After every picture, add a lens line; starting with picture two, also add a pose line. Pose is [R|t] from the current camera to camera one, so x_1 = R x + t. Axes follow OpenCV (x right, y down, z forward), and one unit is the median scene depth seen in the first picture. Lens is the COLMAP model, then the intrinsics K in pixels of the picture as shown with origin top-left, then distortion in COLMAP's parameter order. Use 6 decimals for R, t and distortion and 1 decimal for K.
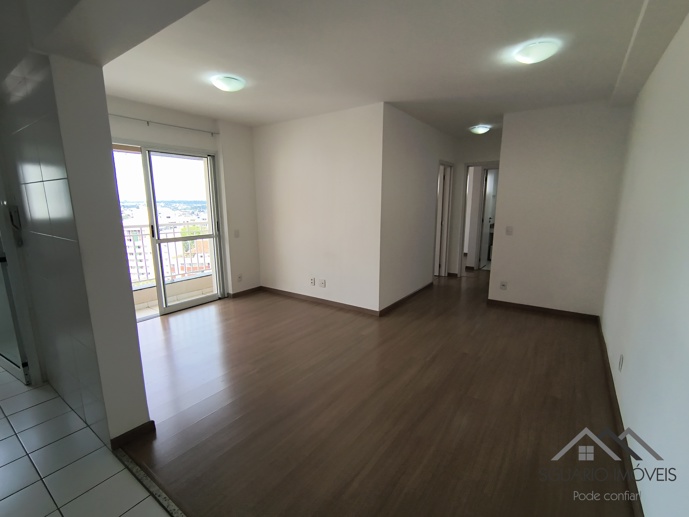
lens RADIAL K [[324.8, 0, 346.1], [0, 324.8, 264.7], [0, 0, 1]] dist [-0.002271, 0.002864]
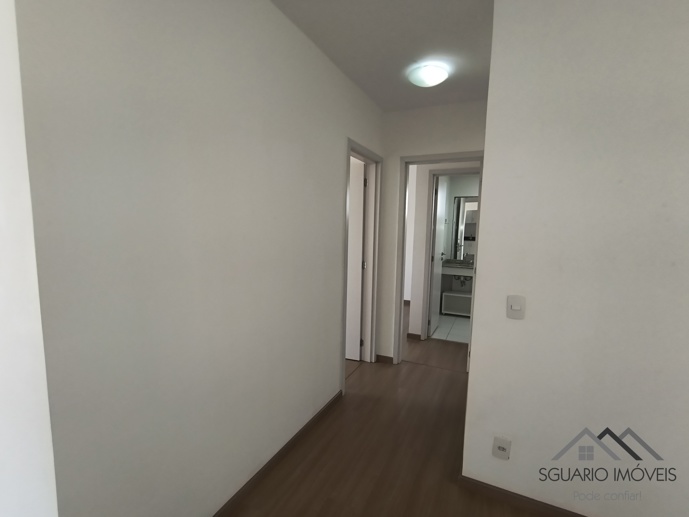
lens RADIAL K [[324.8, 0, 347.8], [0, 324.8, 263.5], [0, 0, 1]] dist [-0.002271, 0.002864]
pose [[0.986190, 0.004757, 0.165548, 0.238469], [0.007977, 0.997063, -0.076173, -0.120364], [-0.165424, 0.076442, 0.983256, 0.624183]]
